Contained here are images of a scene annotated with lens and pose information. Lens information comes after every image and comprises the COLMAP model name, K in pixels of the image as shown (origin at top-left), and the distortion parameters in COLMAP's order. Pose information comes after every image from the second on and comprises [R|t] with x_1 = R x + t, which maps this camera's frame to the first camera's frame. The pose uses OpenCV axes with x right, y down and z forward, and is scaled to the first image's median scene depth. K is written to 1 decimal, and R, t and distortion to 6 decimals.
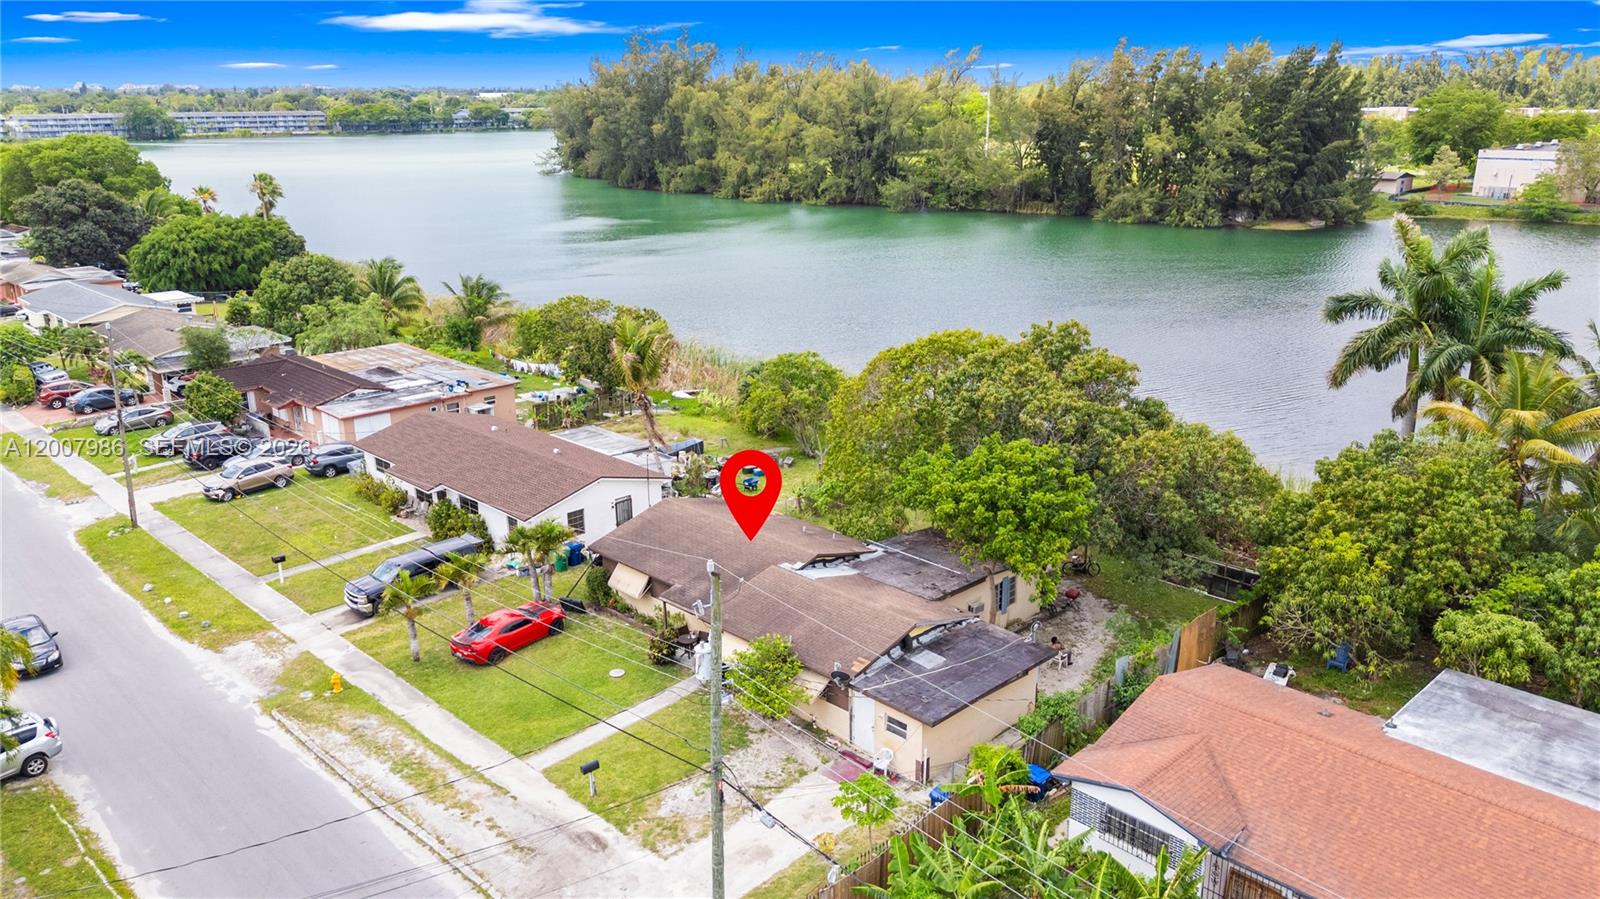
lens RADIAL K [[1172.4, 0, 800.0], [0, 1172.4, 449.5], [0, 0, 1]] dist [0.077124, -0.068547]
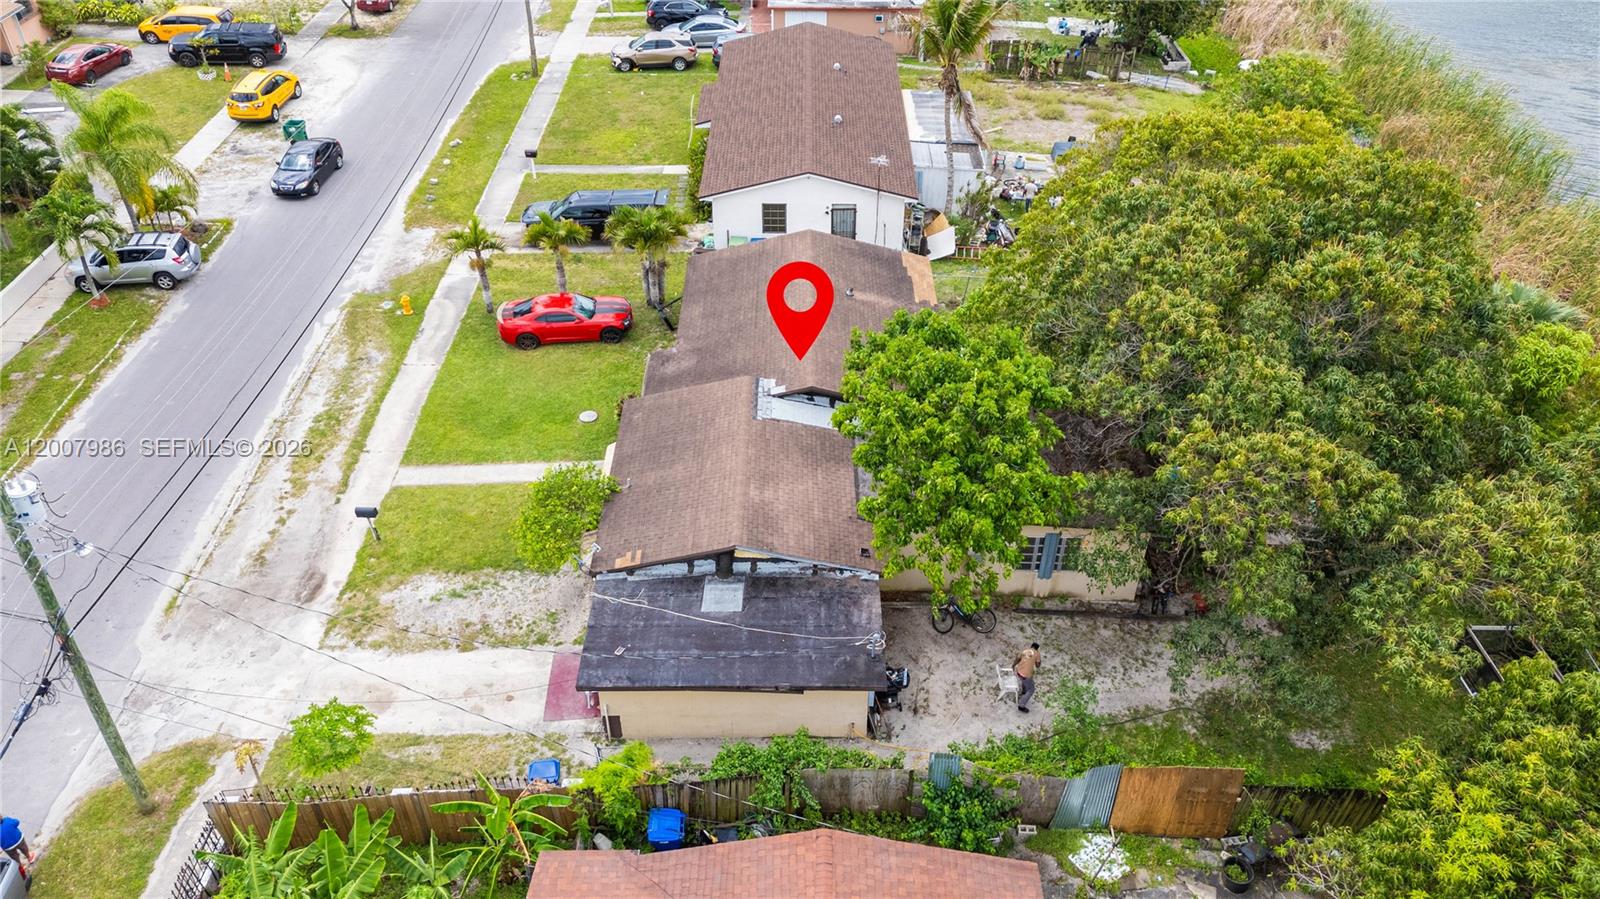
lens RADIAL K [[1188.6, 0, 800.0], [0, 1188.6, 449.5], [0, 0, 1]] dist [0.067022, -0.053476]
pose [[0.708124, 0.437179, -0.554468, 0.415205], [-0.216021, 0.881751, 0.419345, -0.173146], [0.672232, -0.177171, 0.718829, 0.449404]]
